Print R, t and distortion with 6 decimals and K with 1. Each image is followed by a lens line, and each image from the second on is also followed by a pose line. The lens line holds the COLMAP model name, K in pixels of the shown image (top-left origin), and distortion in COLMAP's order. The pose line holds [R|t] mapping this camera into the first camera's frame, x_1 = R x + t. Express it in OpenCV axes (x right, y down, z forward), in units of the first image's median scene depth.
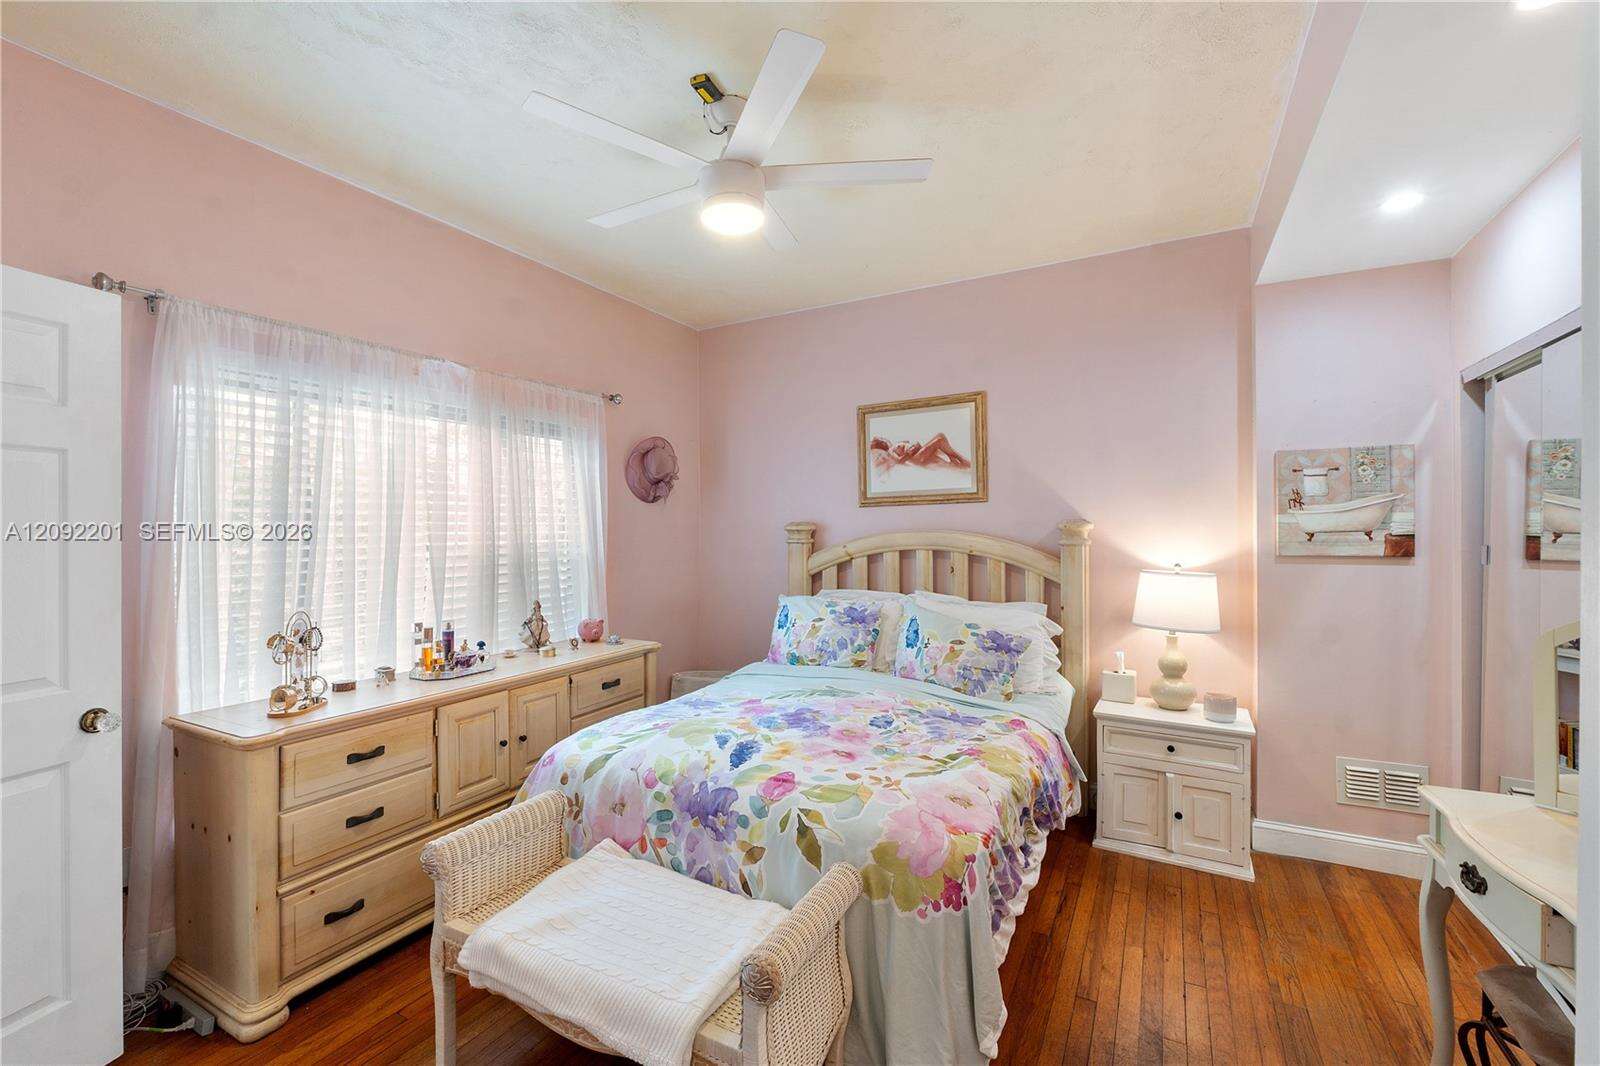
lens RADIAL K [[682.0, 0, 788.8], [0, 682.0, 525.0], [0, 0, 1]] dist [-0.003540, -0.000440]
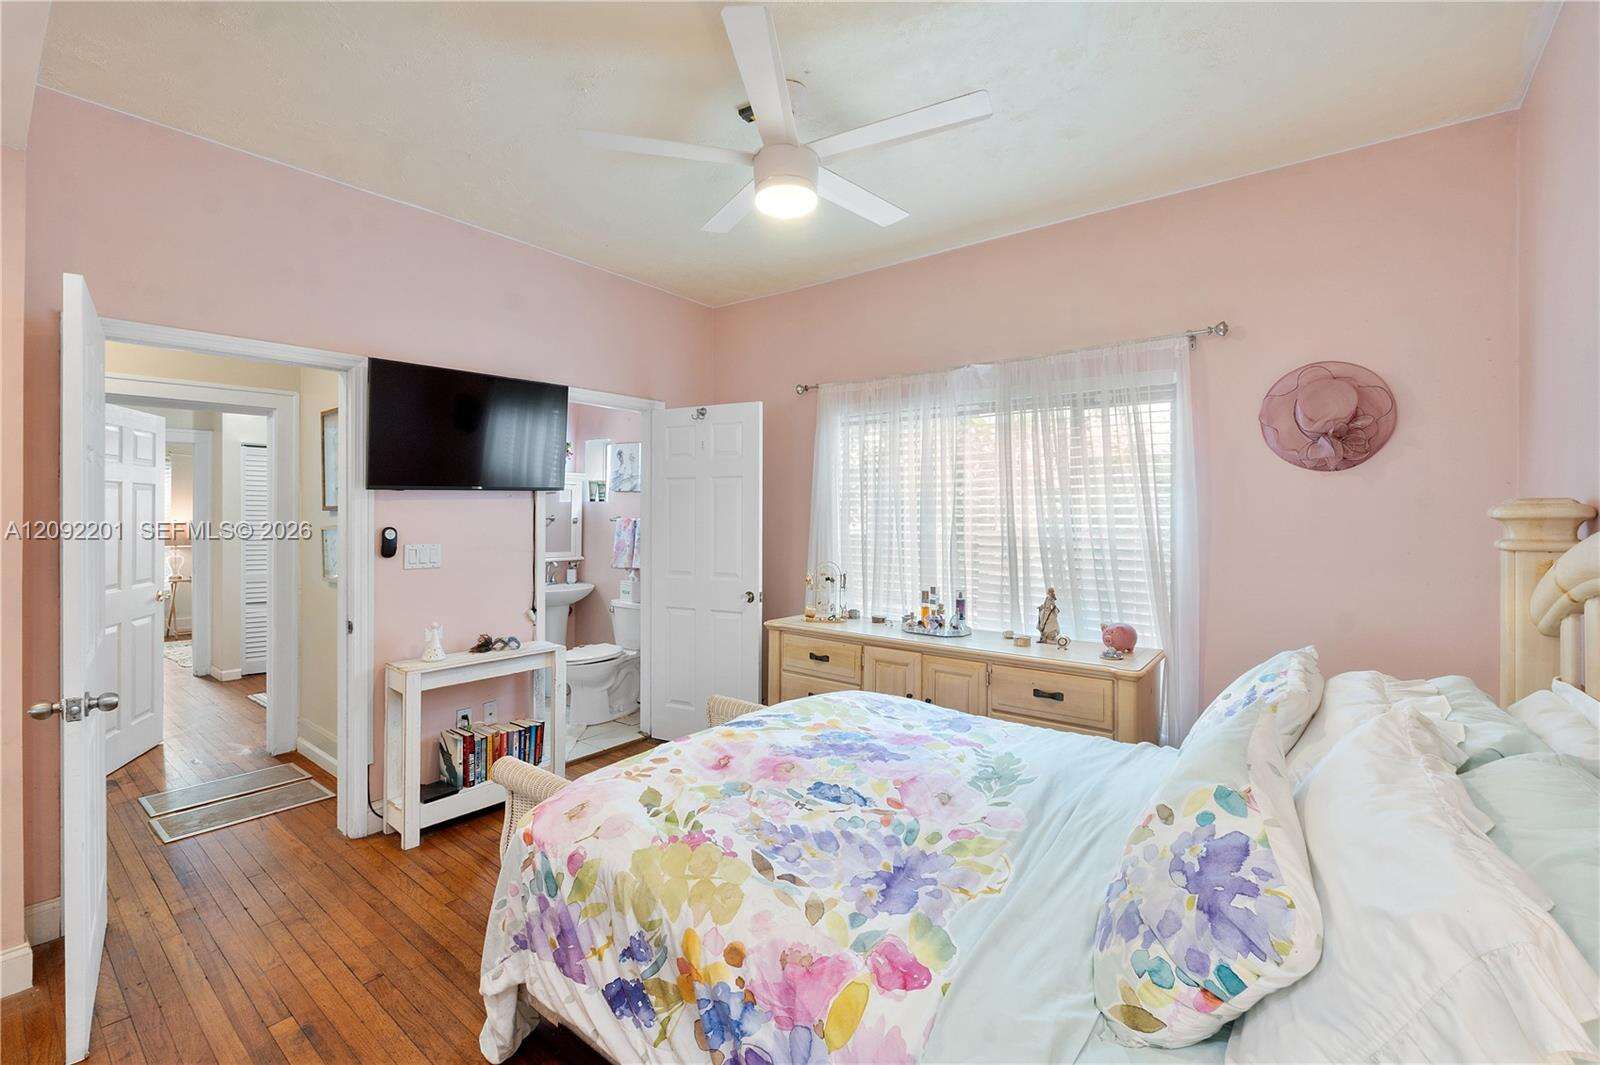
lens RADIAL K [[682.0, 0, 788.8], [0, 682.0, 524.5], [0, 0, 1]] dist [-0.003540, -0.000440]
pose [[-0.177319, 0.019573, -0.983959, 0.866753], [0.002831, 0.999808, 0.019378, 0.004358], [0.984149, 0.000651, -0.177341, 1.142729]]
